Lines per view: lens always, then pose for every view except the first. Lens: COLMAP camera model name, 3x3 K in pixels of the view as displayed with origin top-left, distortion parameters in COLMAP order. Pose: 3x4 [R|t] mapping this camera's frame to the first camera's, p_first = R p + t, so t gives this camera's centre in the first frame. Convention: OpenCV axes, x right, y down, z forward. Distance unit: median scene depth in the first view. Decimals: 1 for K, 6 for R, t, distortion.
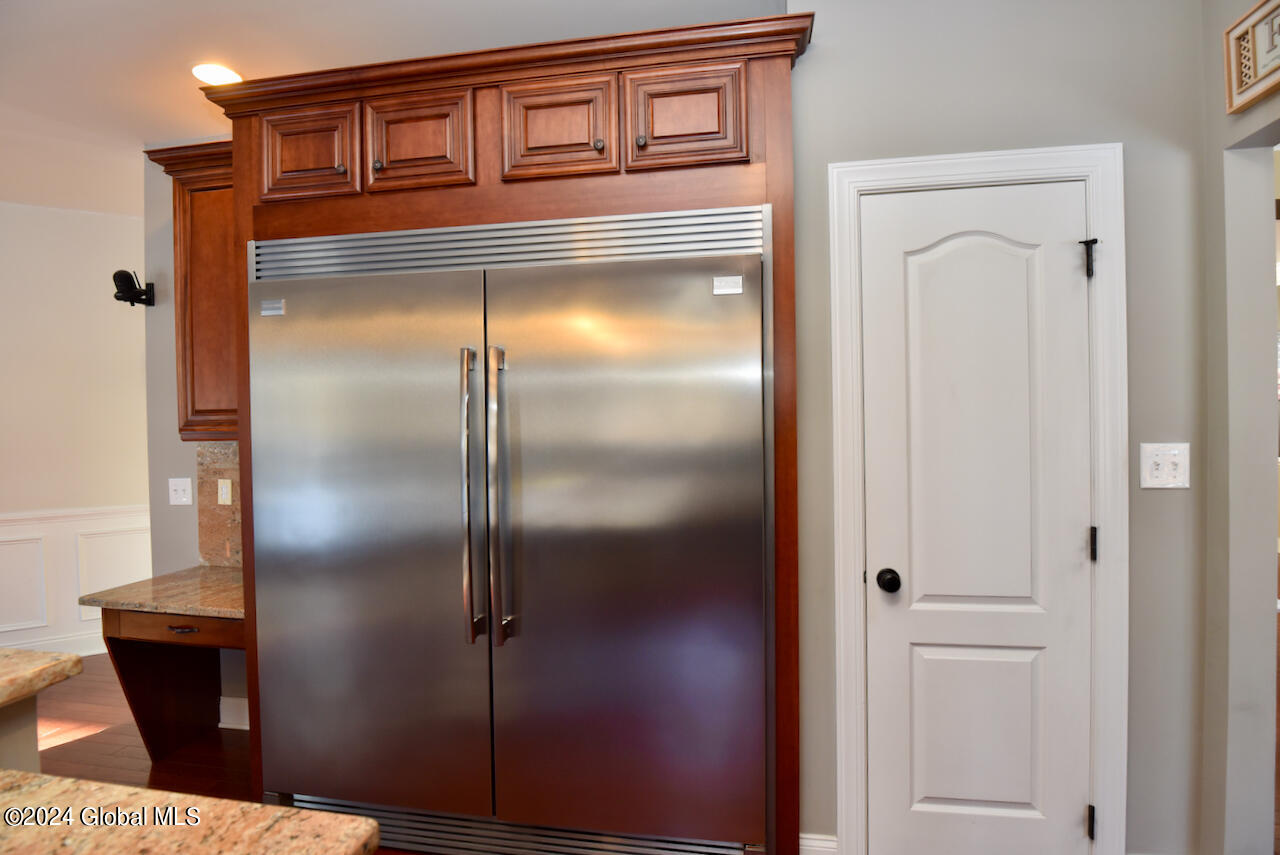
lens RADIAL K [[632.5, 0, 640.0], [0, 632.5, 427.5], [0, 0, 1]] dist [-0.016415, -0.009374]
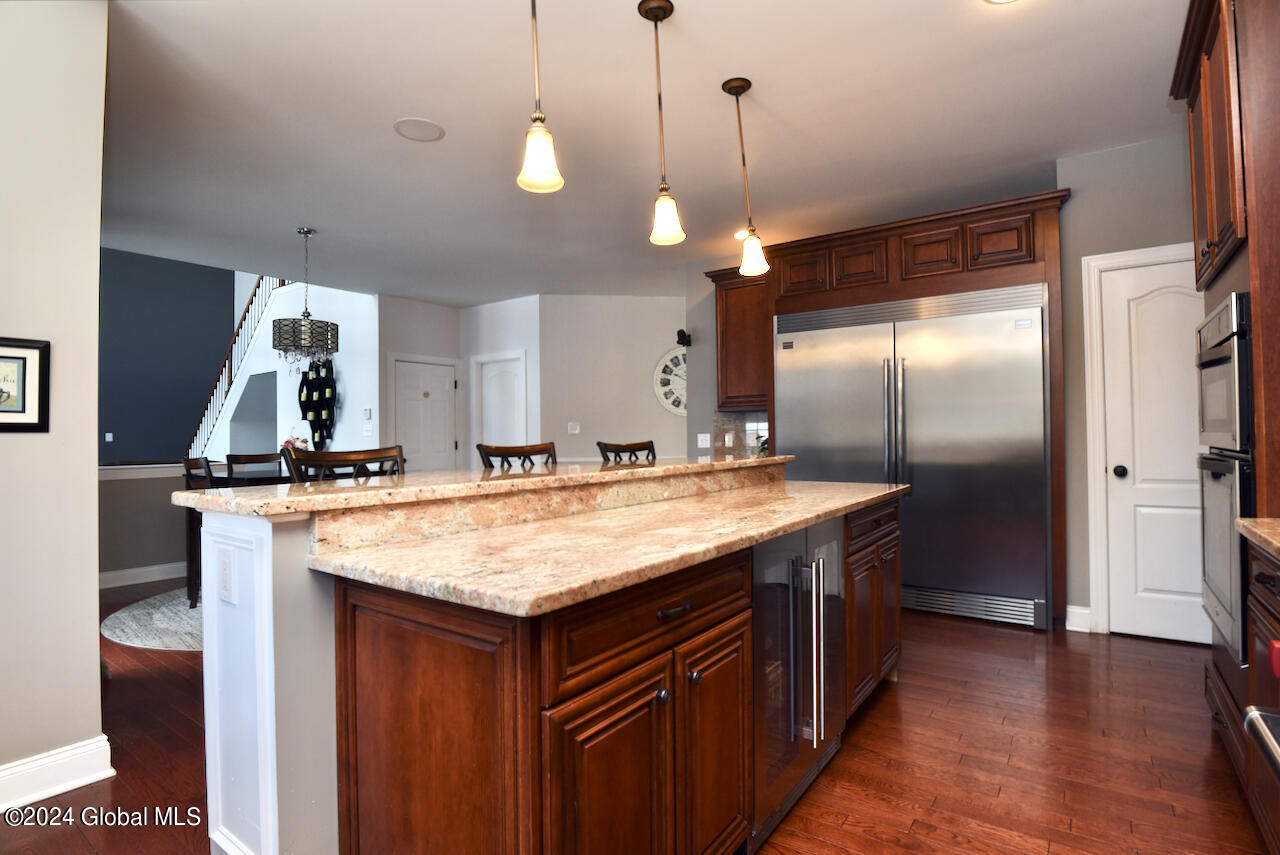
lens RADIAL K [[632.5, 0, 640.0], [0, 632.5, 427.5], [0, 0, 1]] dist [-0.016415, -0.009374]
pose [[0.898849, -0.000538, -0.438258, -0.081041], [-0.008409, 0.999794, -0.018473, 0.148639], [0.438177, 0.020290, 0.898660, -1.271526]]
